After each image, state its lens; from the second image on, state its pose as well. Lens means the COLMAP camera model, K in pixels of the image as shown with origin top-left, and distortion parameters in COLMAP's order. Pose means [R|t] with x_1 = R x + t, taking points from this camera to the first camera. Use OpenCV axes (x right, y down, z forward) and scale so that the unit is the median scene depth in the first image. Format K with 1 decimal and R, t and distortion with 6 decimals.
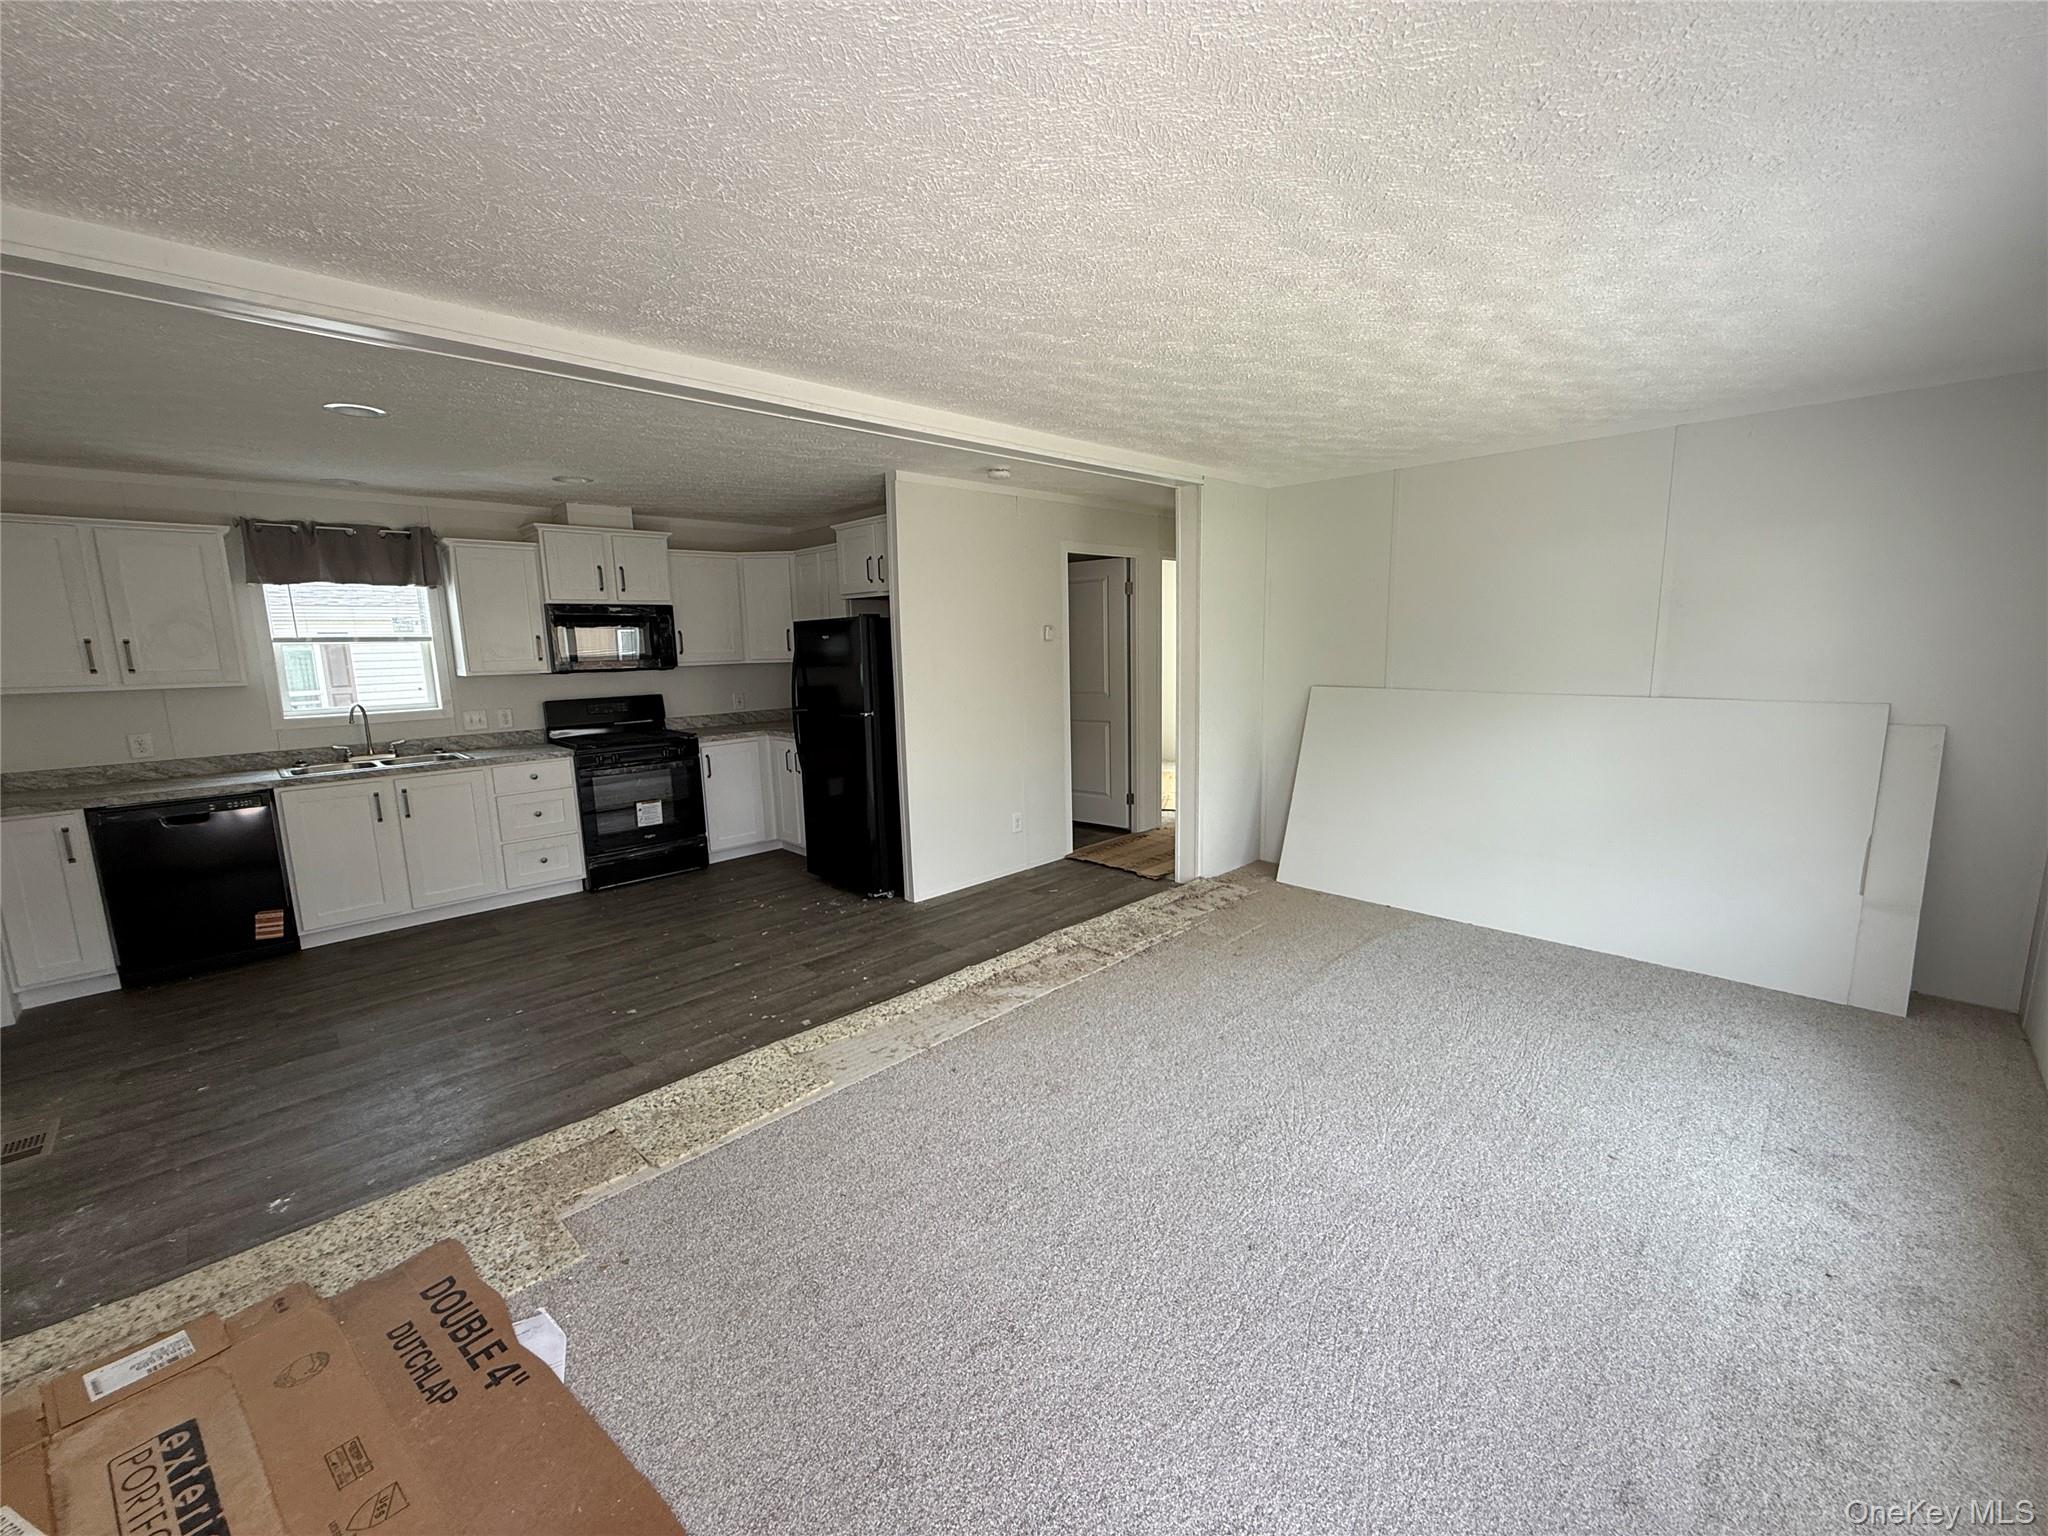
lens RADIAL K [[808.0, 0, 1014.2], [0, 808.0, 767.0], [0, 0, 1]] dist [0.001637, 0.000015]
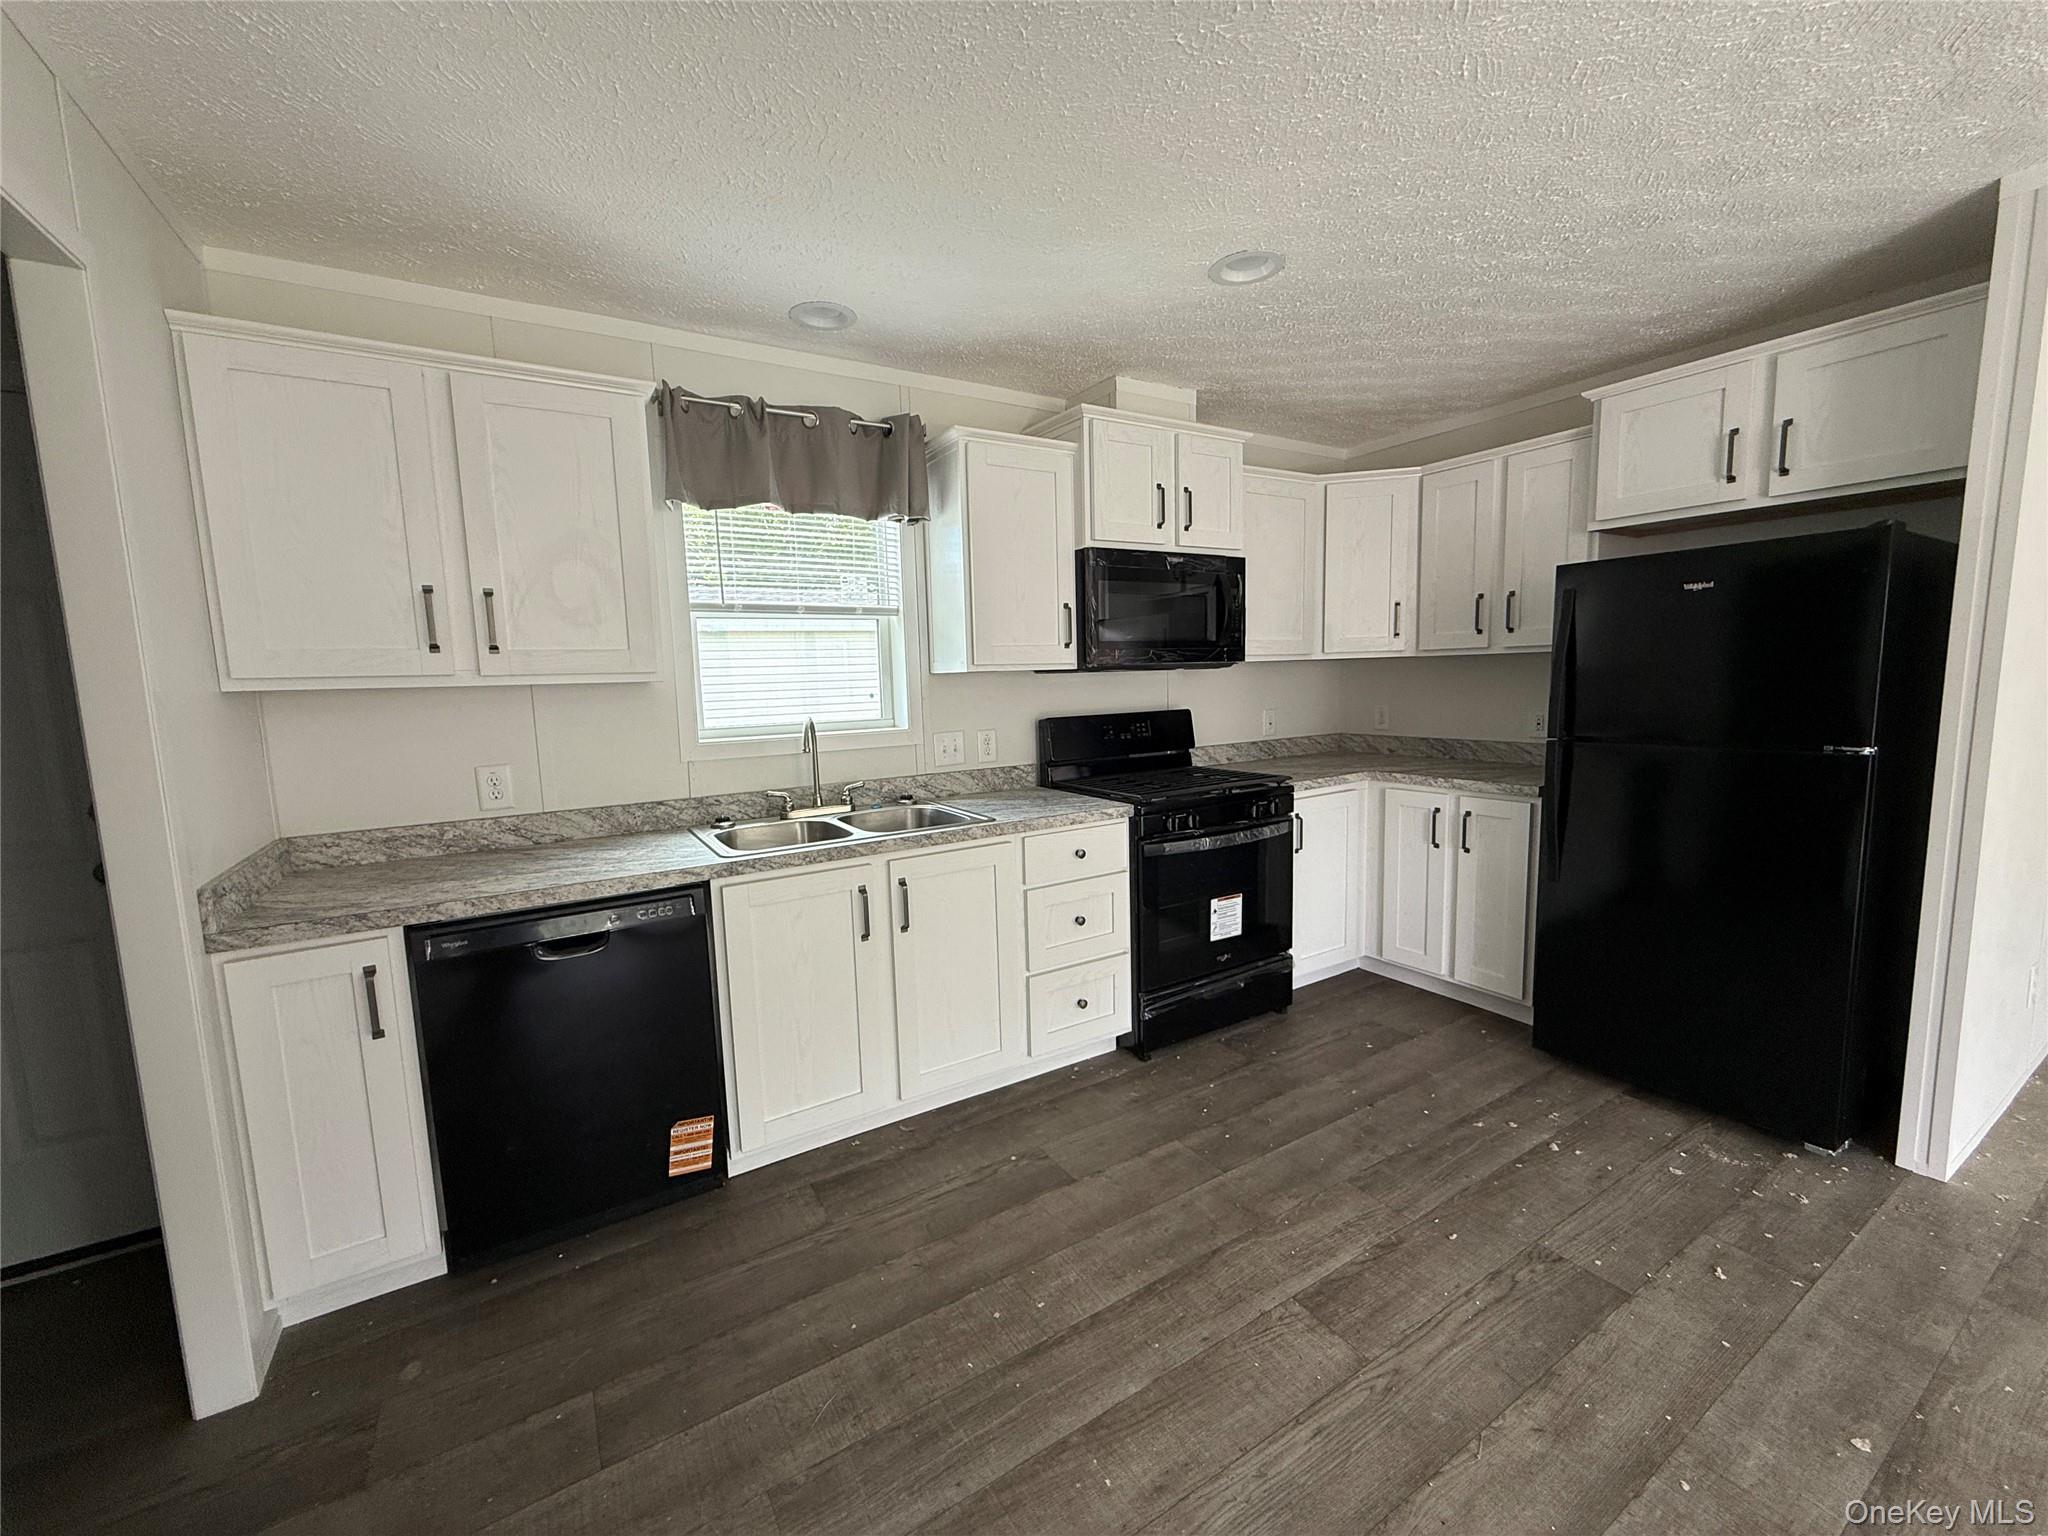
lens RADIAL K [[811.3, 0, 1024.0], [0, 811.3, 768.0], [0, 0, 1]] dist [0.000715, -0.000401]
pose [[0.976306, 0.020471, -0.215423, -0.537330], [-0.027616, 0.999162, -0.030208, -0.029649], [0.214624, 0.035442, 0.976053, 0.473015]]
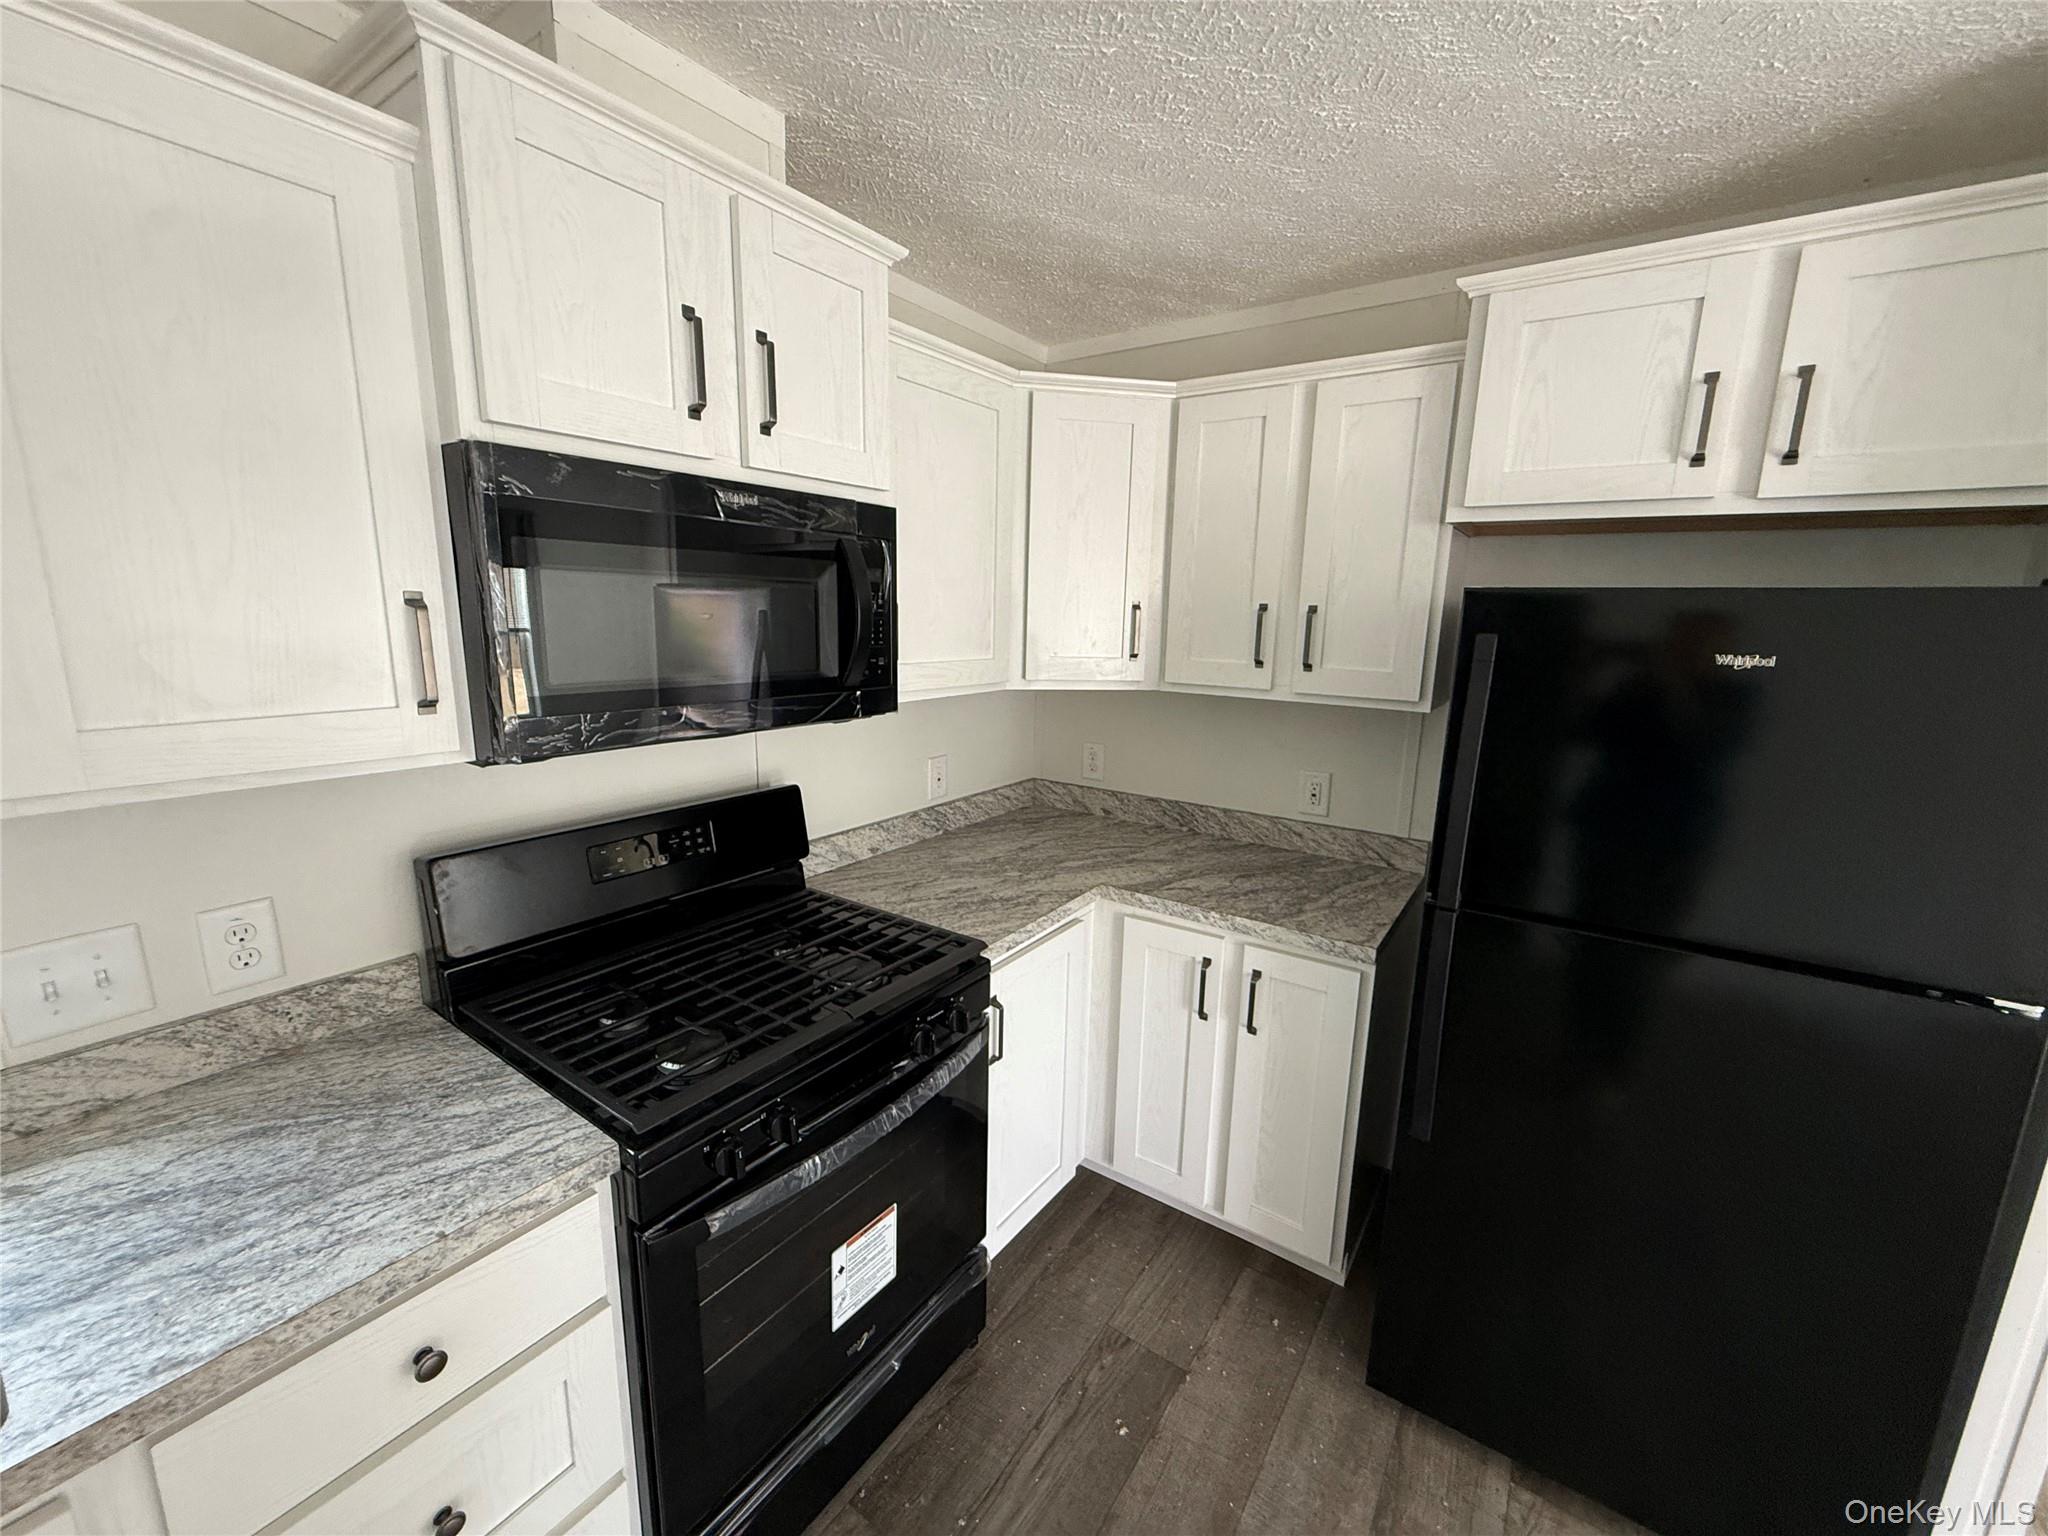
lens RADIAL K [[812.7, 0, 1021.7], [0, 812.7, 768.1], [0, 0, 1]] dist [0.000960, 0.000130]
pose [[0.980255, 0.006841, 0.197620, -0.520743], [-0.014712, 0.999154, 0.038391, -0.139791], [-0.197190, -0.040541, 0.979527, 0.832561]]
